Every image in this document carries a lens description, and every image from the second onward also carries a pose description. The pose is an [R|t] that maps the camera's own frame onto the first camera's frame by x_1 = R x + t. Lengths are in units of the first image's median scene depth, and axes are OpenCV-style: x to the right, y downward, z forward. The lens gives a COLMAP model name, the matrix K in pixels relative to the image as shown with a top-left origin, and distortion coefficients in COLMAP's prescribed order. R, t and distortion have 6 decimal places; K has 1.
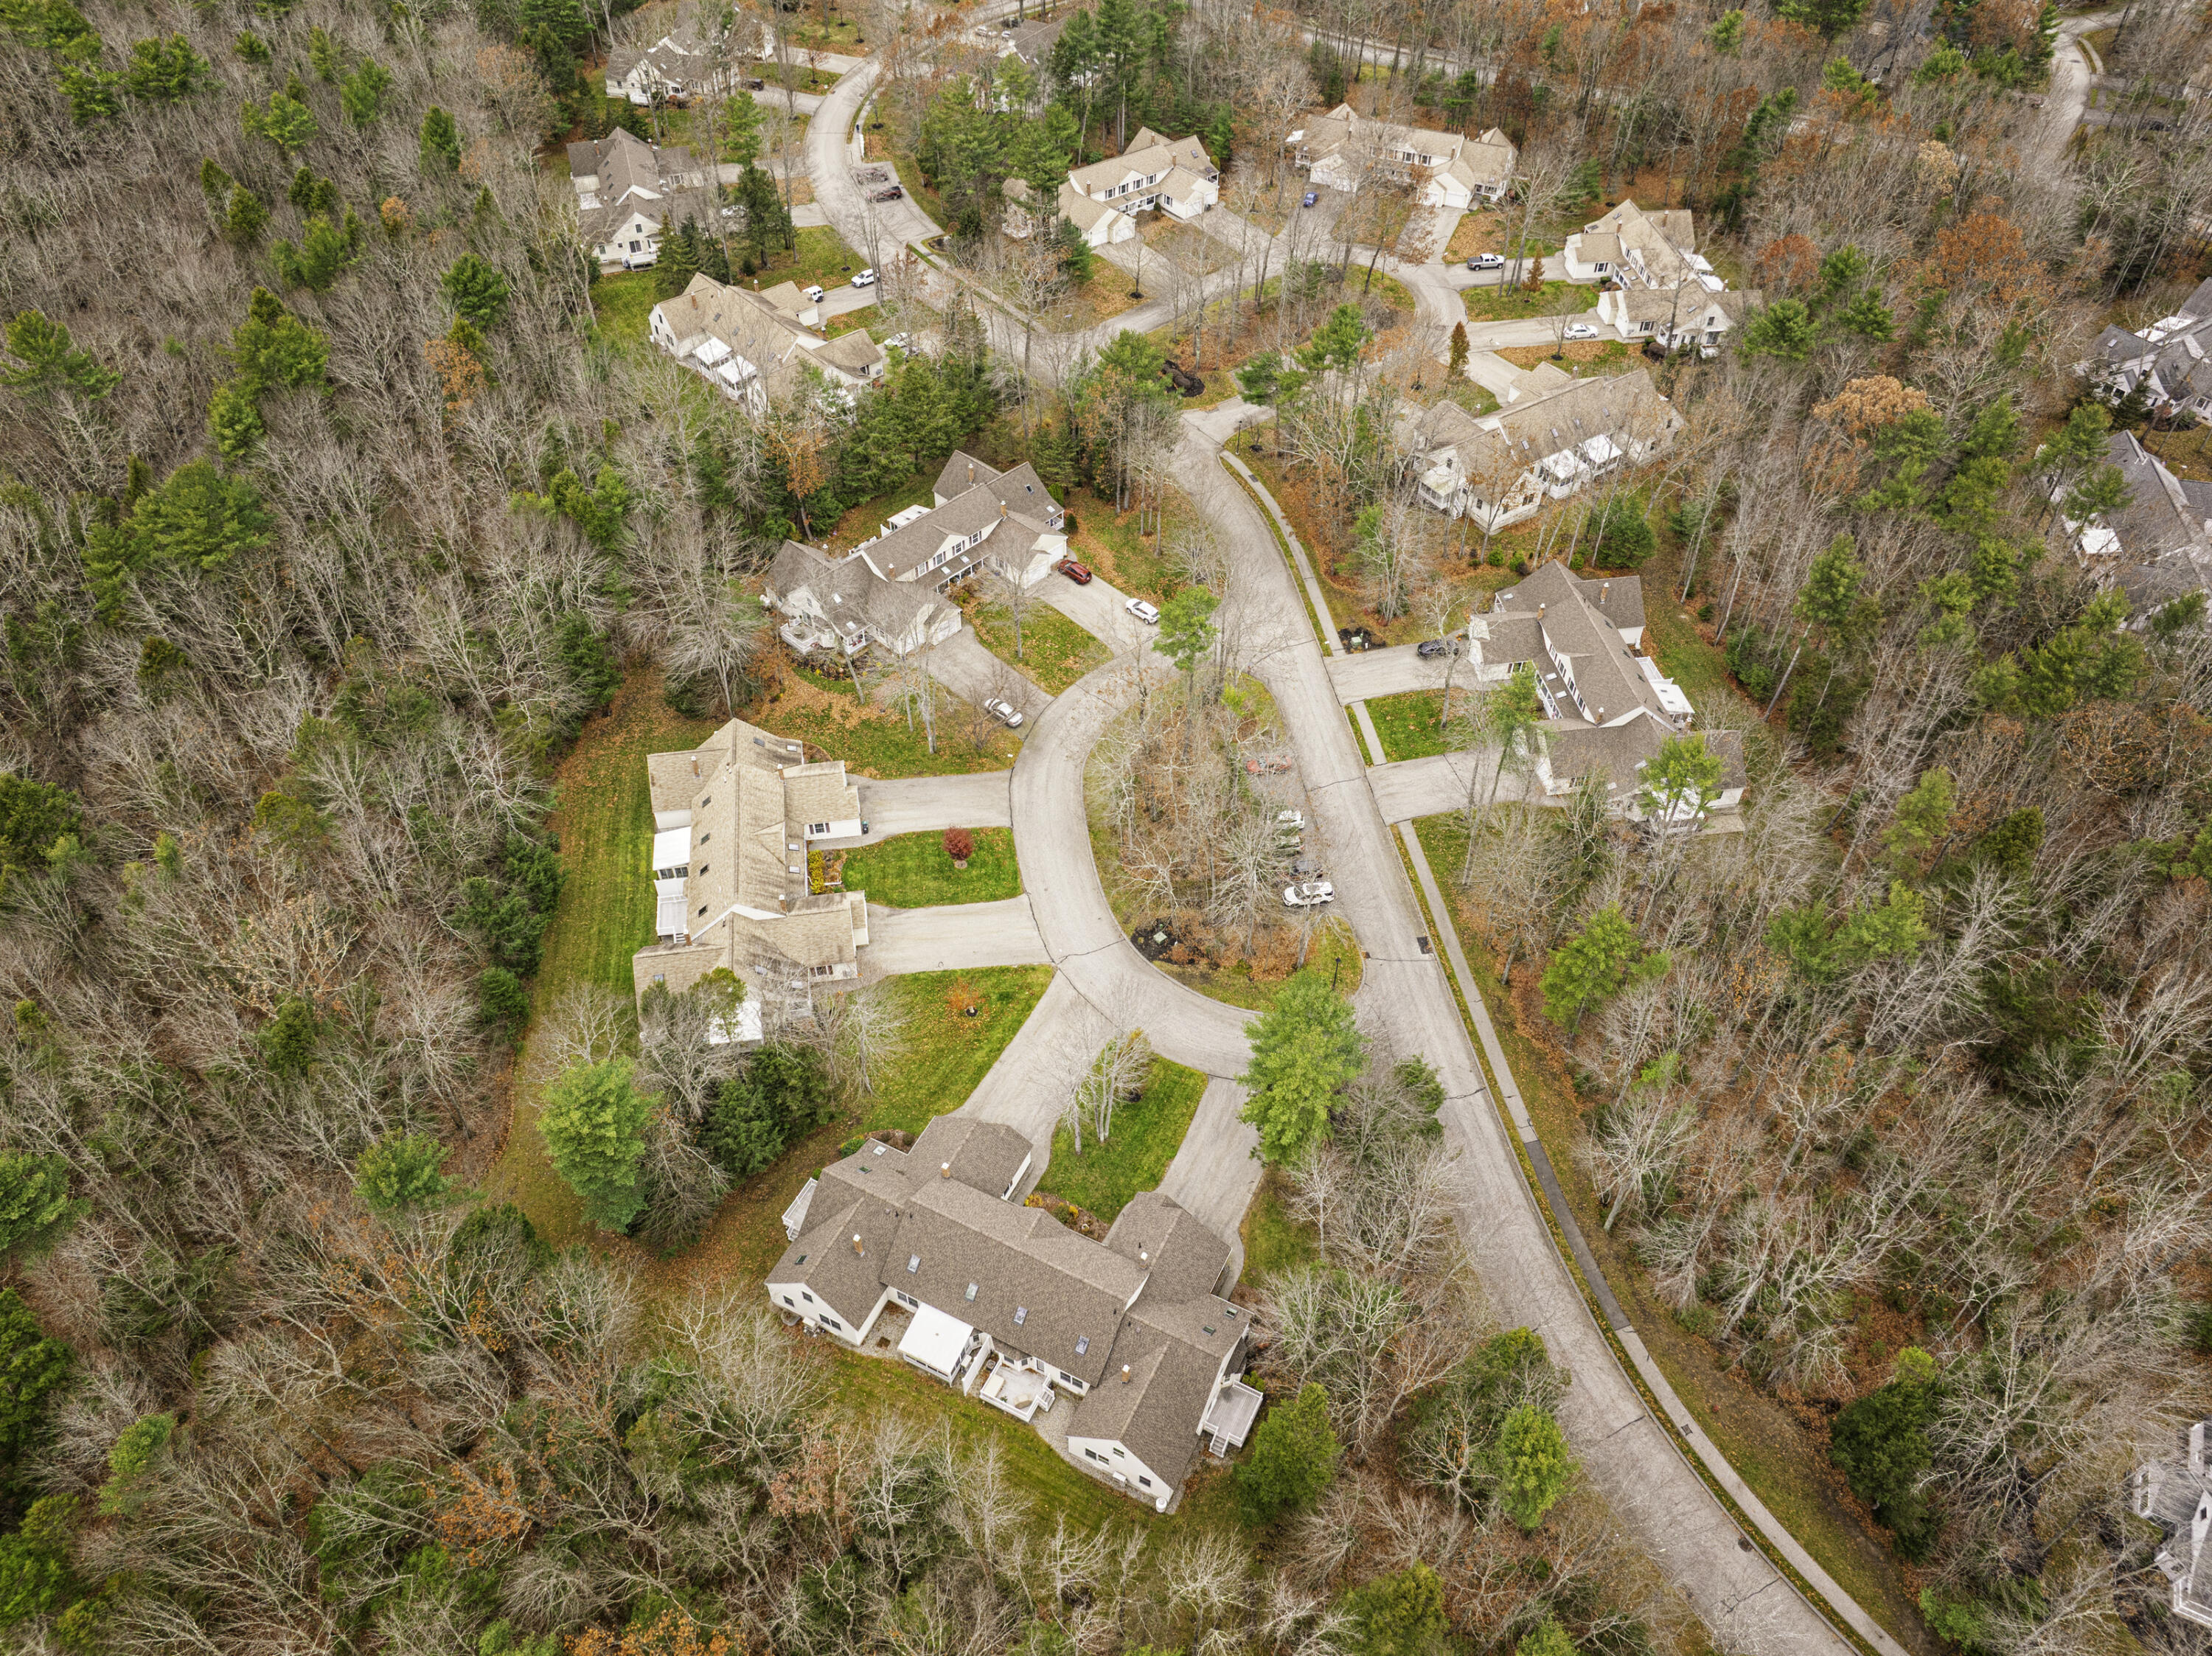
lens RADIAL K [[1630.0, 0, 1106.0], [0, 1630.0, 828.0], [0, 0, 1]] dist [0.003838, -0.062220]
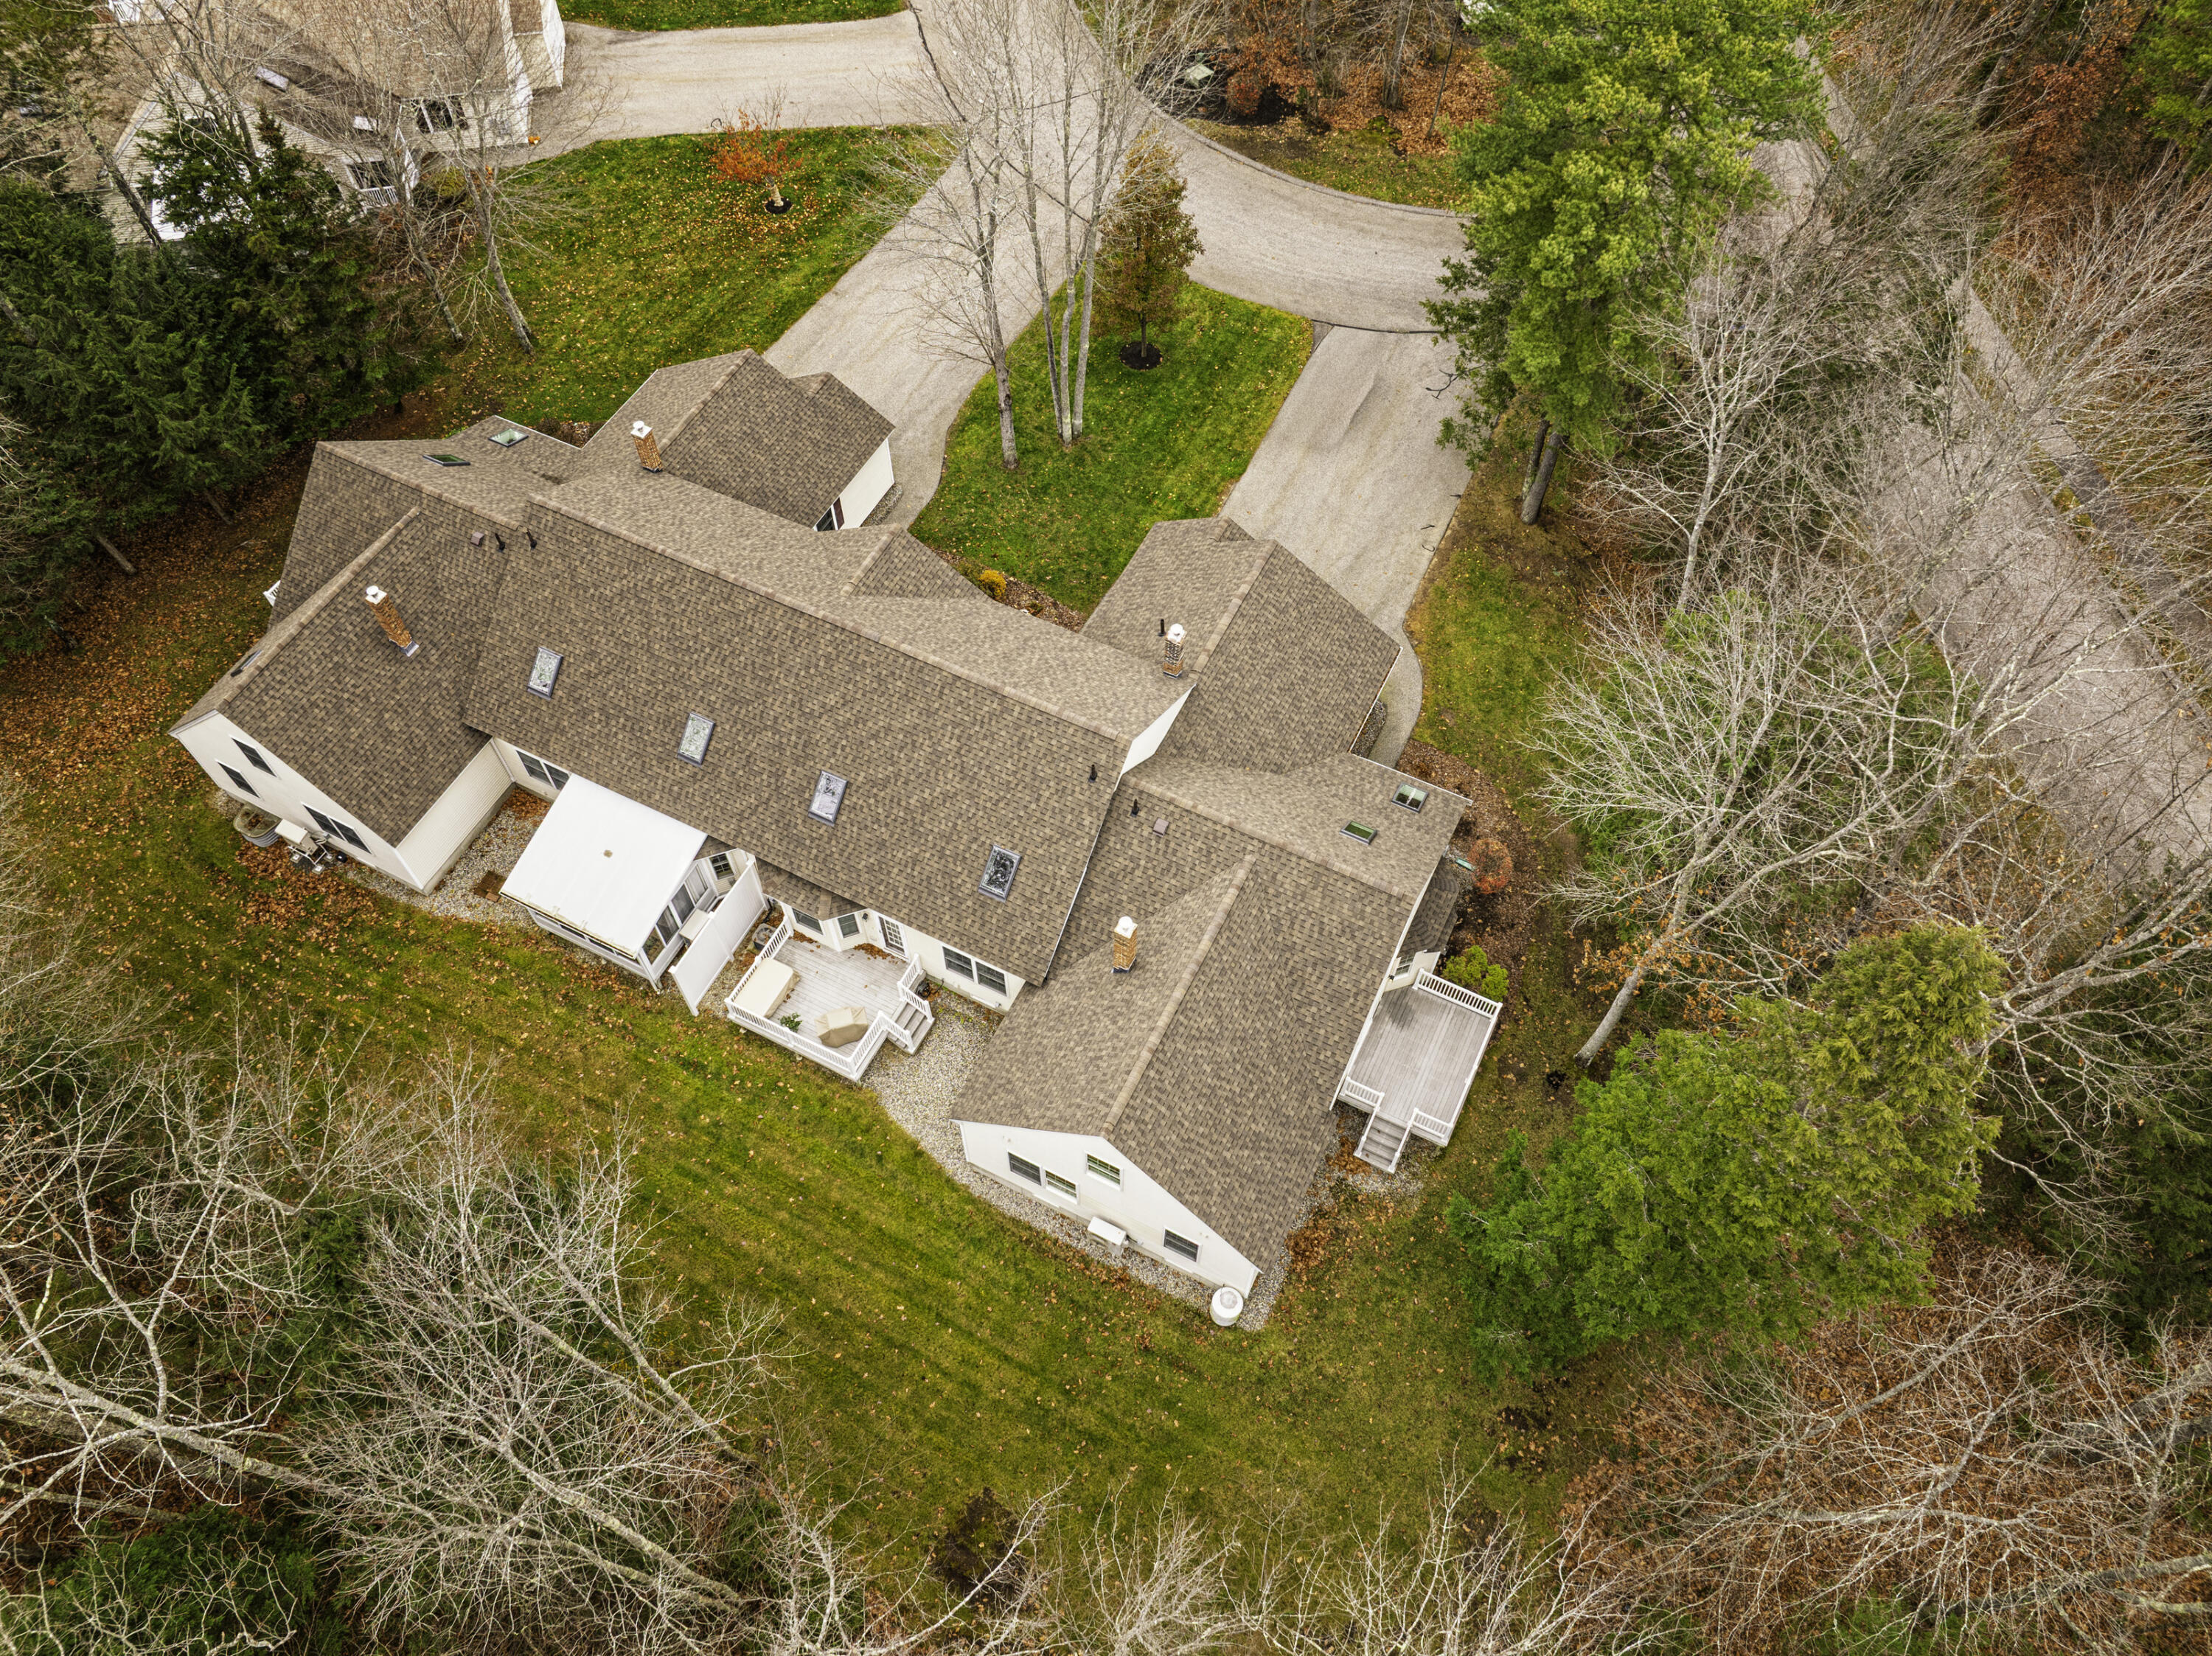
lens RADIAL K [[1630.0, 0, 1106.0], [0, 1630.0, 828.0], [0, 0, 1]] dist [0.003838, -0.062220]
pose [[0.999995, -0.002935, 0.001259, 0.007544], [0.002633, 0.980823, 0.194881, 0.235489], [-0.001807, -0.194877, 0.980826, 0.645903]]
